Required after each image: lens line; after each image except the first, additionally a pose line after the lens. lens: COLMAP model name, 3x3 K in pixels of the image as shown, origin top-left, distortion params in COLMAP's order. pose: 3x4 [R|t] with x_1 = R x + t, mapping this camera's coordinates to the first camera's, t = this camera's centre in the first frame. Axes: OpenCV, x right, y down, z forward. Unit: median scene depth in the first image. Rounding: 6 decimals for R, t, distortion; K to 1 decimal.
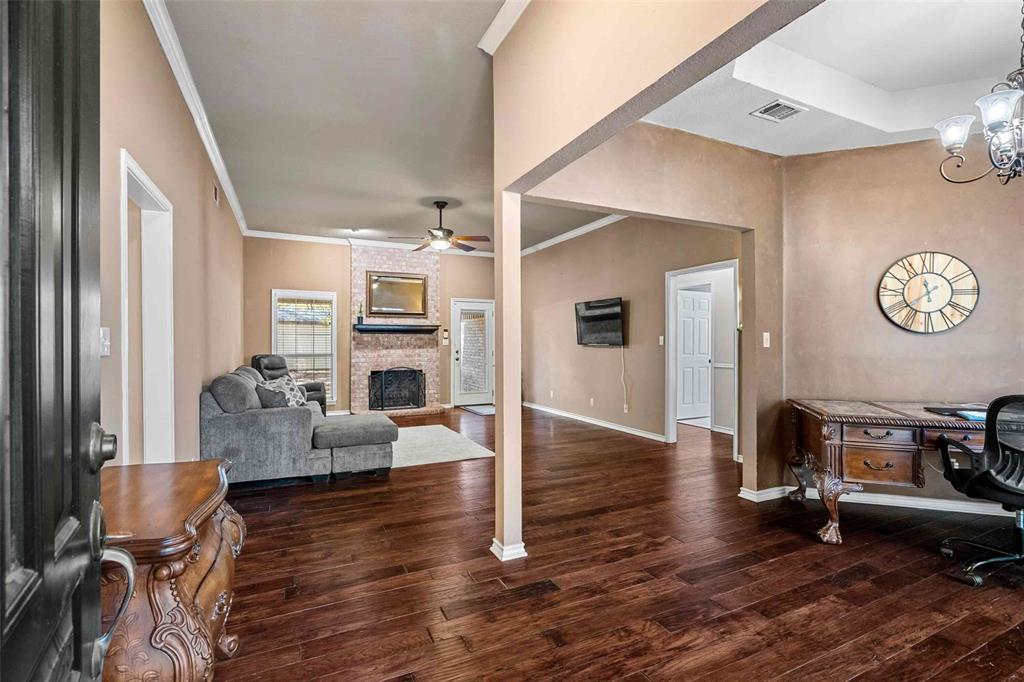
lens RADIAL K [[462.1, 0, 509.7], [0, 462.1, 340.1], [0, 0, 1]] dist [-0.001767, 0.001156]
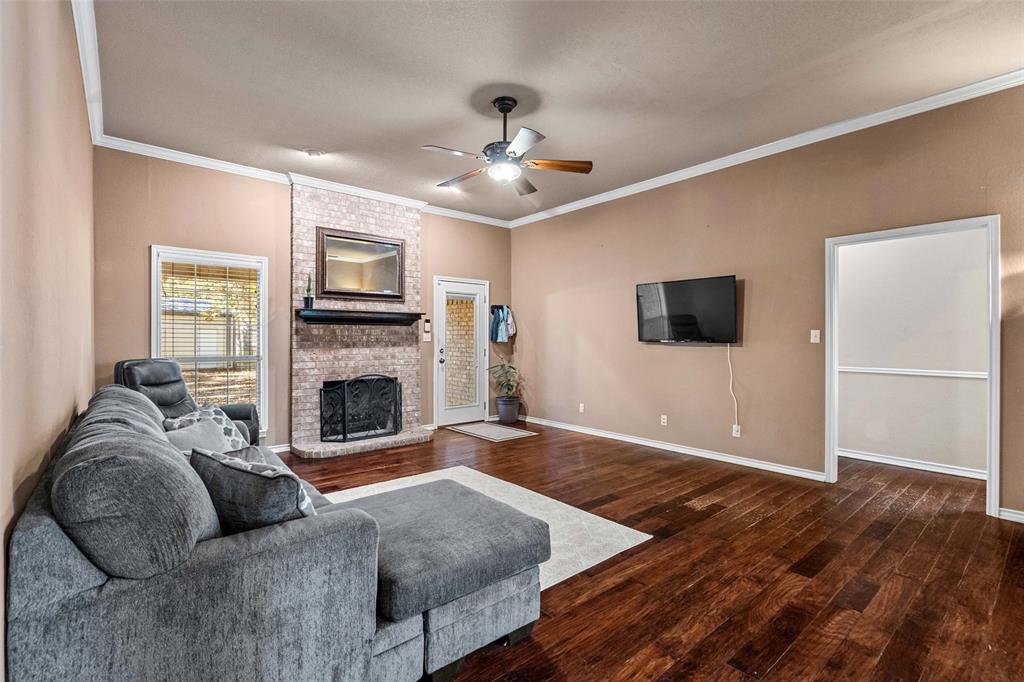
lens RADIAL K [[462.1, 0, 510.3], [0, 462.1, 338.8], [0, 0, 1]] dist [-0.001767, 0.001156]
pose [[0.968747, 0.002294, 0.248040, -0.207594], [-0.004215, 0.999965, 0.007214, 0.000874], [-0.248015, -0.008034, 0.968723, 0.305763]]
